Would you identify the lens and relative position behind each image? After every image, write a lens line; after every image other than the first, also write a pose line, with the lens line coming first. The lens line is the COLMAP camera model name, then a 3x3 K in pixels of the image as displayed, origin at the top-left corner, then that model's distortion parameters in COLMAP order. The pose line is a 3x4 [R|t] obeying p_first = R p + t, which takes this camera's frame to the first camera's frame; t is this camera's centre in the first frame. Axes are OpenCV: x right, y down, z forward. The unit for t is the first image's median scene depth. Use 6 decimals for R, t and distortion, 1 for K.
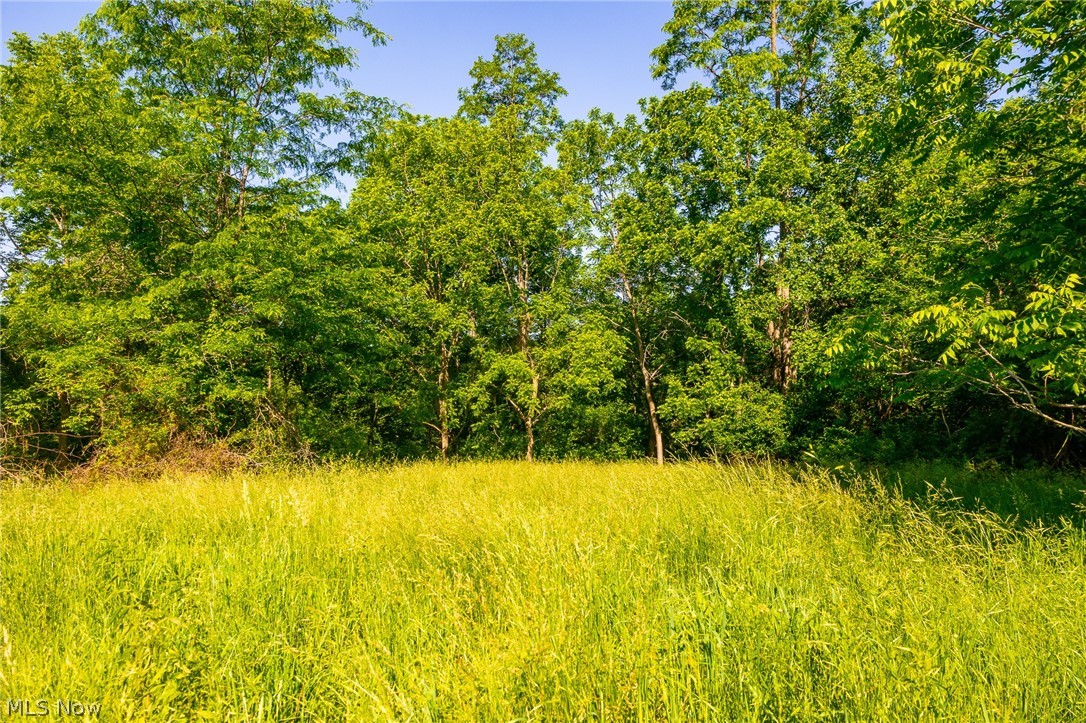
lens RADIAL K [[729.2, 0, 529.4], [0, 729.2, 365.0], [0, 0, 1]] dist [0.001118, 0.009277]
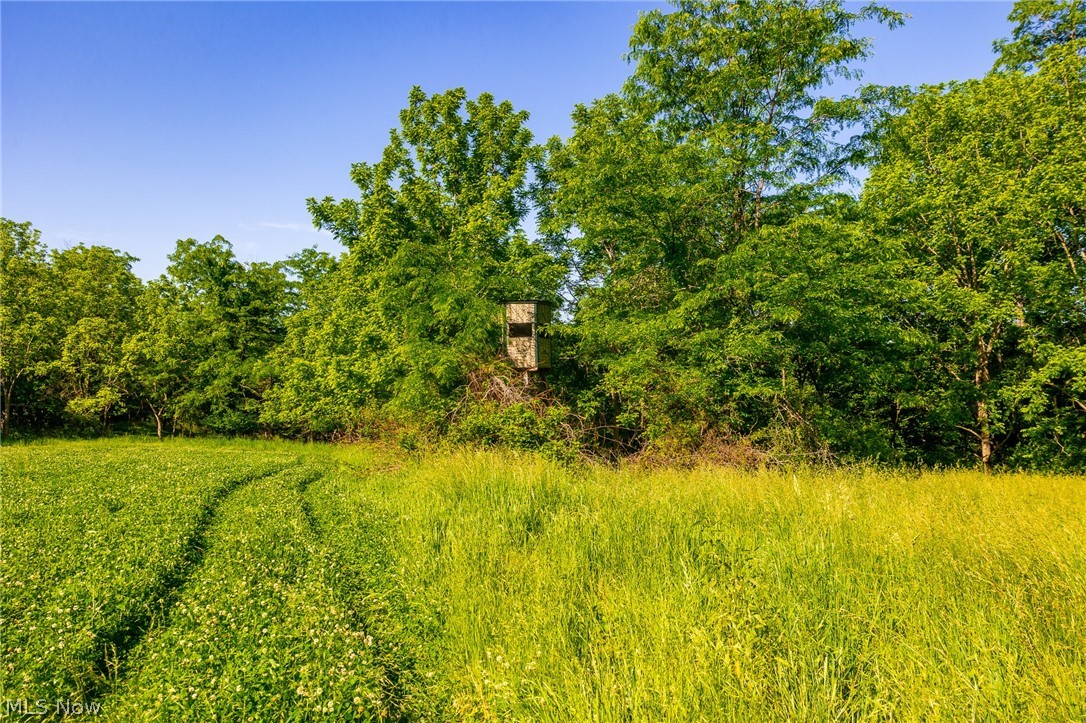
lens RADIAL K [[729.2, 0, 540.4], [0, 729.2, 365.2], [0, 0, 1]] dist [0.001118, 0.009277]
pose [[0.790436, -0.023505, -0.612093, 0.000091], [0.024009, 0.999684, -0.007384, -0.002503], [0.612073, -0.008859, 0.790751, -0.029552]]
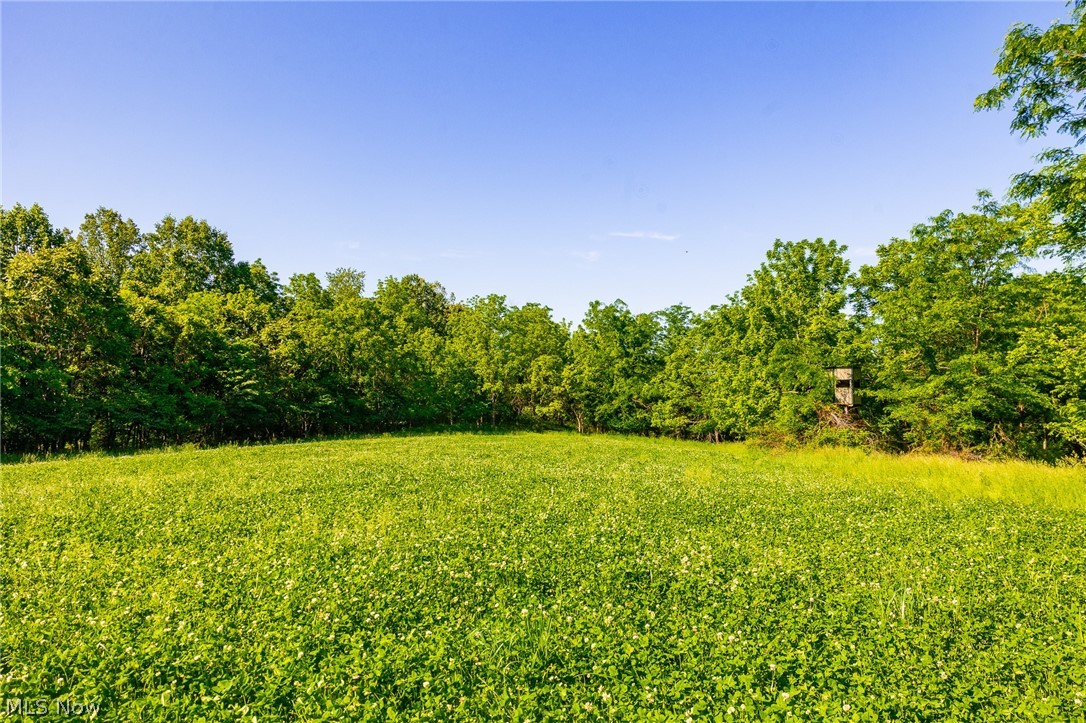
lens RADIAL K [[729.2, 0, 545.6], [0, 729.2, 367.6], [0, 0, 1]] dist [0.001118, 0.009277]
pose [[0.496479, -0.019651, -0.867826, 0.722585], [0.017815, 0.999764, -0.012447, -0.112895], [0.867866, -0.009281, 0.496711, -0.995242]]
